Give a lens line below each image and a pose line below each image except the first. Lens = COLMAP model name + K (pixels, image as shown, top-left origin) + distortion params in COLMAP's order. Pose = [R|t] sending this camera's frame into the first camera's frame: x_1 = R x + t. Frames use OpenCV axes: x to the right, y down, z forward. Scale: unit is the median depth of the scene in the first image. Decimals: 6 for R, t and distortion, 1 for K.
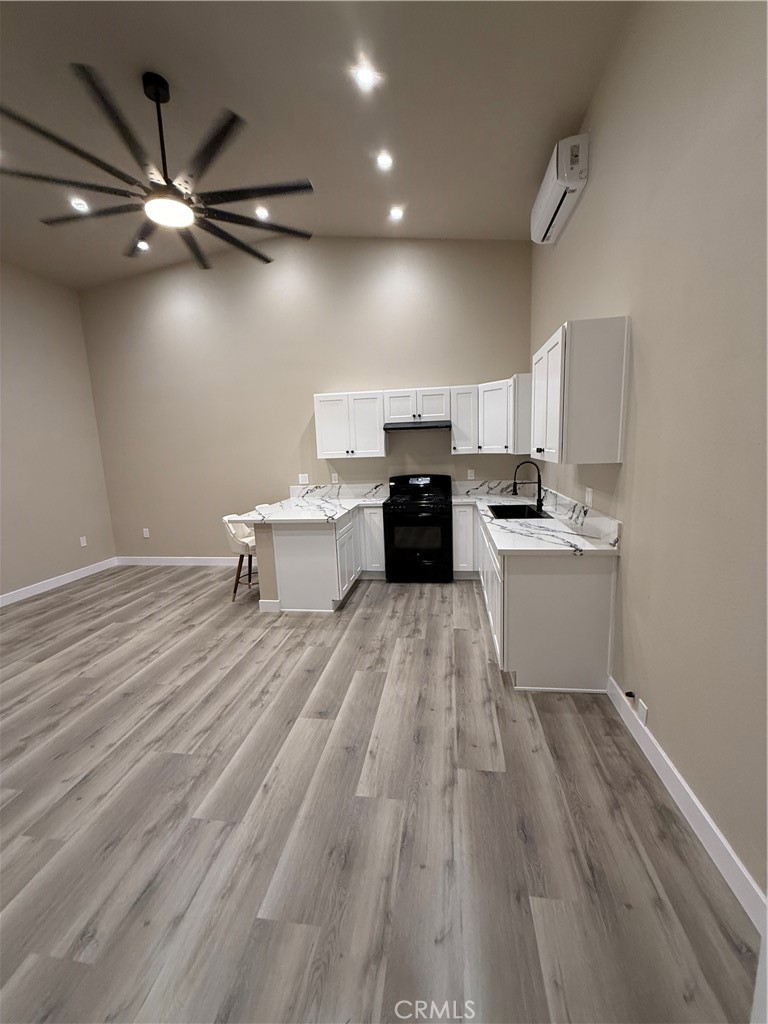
lens RADIAL K [[408.1, 0, 384.0], [0, 408.1, 512.0], [0, 0, 1]] dist [-0.001310, -0.000081]
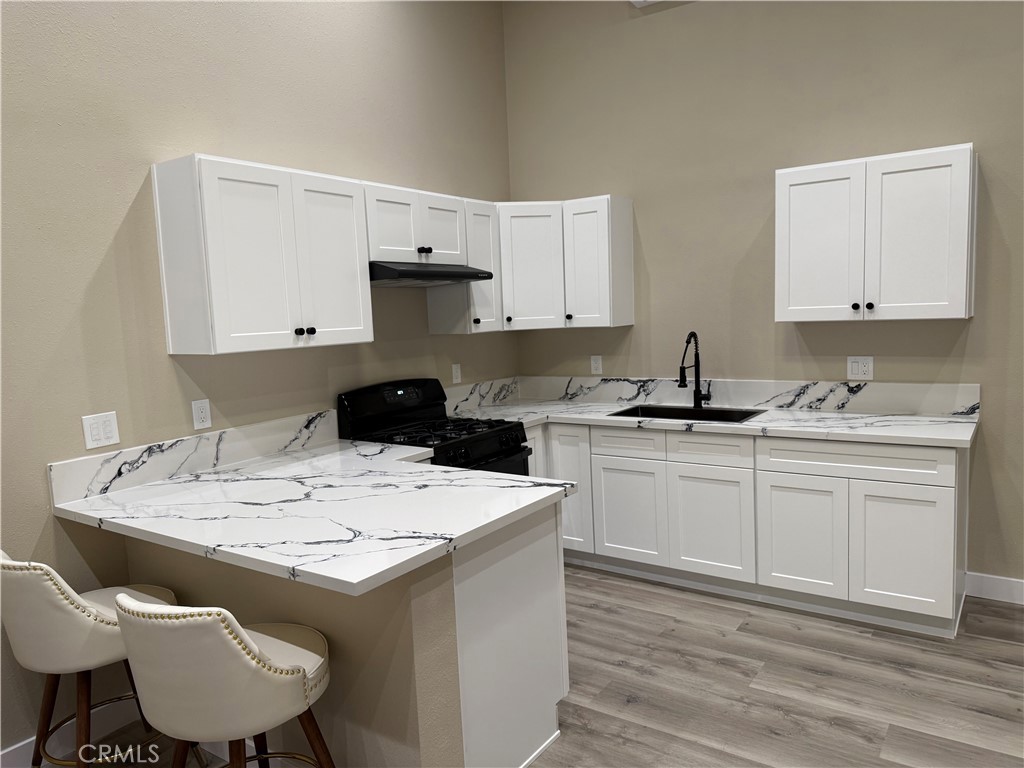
lens RADIAL K [[731.3, 0, 512.0], [0, 731.3, 384.0], [0, 0, 1]] dist [0.000028, -0.008374]
pose [[0.436586, -0.076819, 0.896377, -0.225273], [0.168466, 0.985704, 0.002422, -0.027215], [-0.883749, 0.149952, 0.443286, 0.210161]]
